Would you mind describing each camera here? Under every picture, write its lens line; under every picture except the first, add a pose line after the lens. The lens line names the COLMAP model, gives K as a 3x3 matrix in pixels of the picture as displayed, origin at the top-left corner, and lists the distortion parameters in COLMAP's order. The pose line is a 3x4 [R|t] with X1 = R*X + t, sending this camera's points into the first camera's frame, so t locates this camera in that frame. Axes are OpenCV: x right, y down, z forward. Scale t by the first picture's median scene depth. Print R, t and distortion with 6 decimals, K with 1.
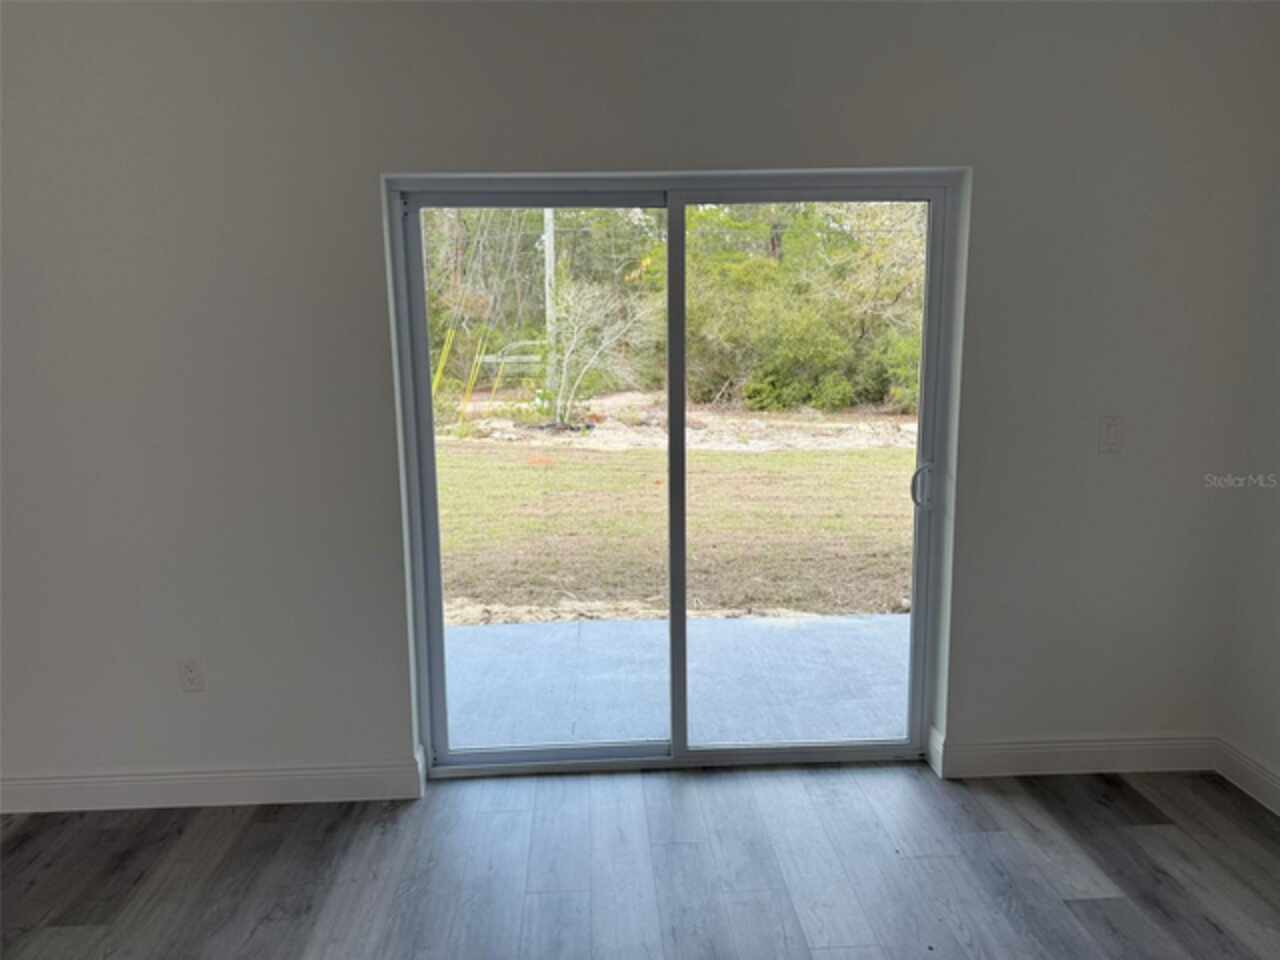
lens RADIAL K [[897.5, 0, 603.1], [0, 897.5, 484.5], [0, 0, 1]] dist [0.120170, -0.210828]
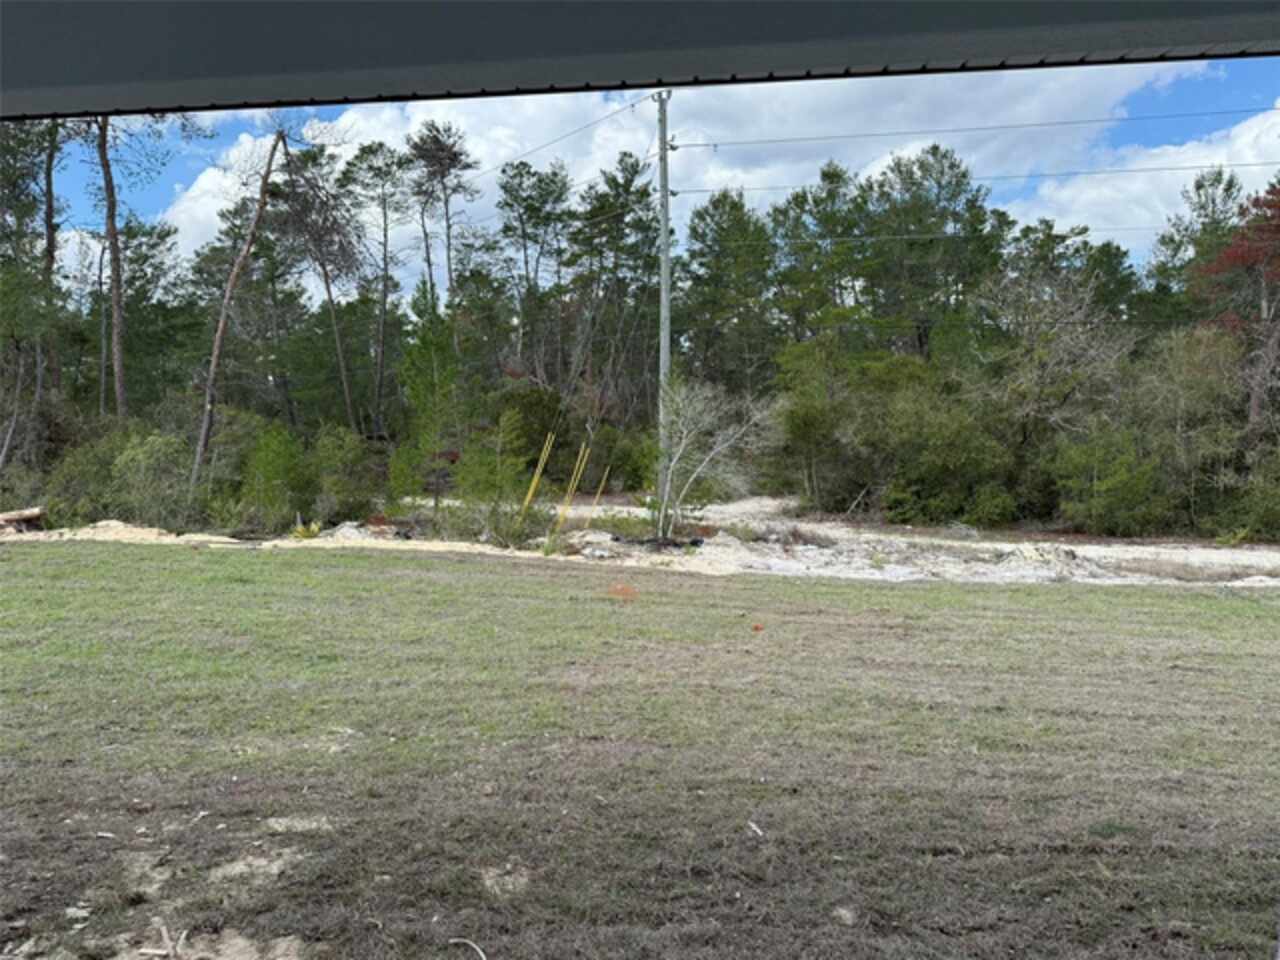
lens RADIAL K [[897.5, 0, 603.1], [0, 897.5, 484.5], [0, 0, 1]] dist [0.120170, -0.210828]
pose [[0.987932, 0.014231, -0.154232, 0.028508], [-0.030592, 0.994082, -0.104232, -0.024895], [0.151836, 0.107693, 0.982521, 0.107474]]
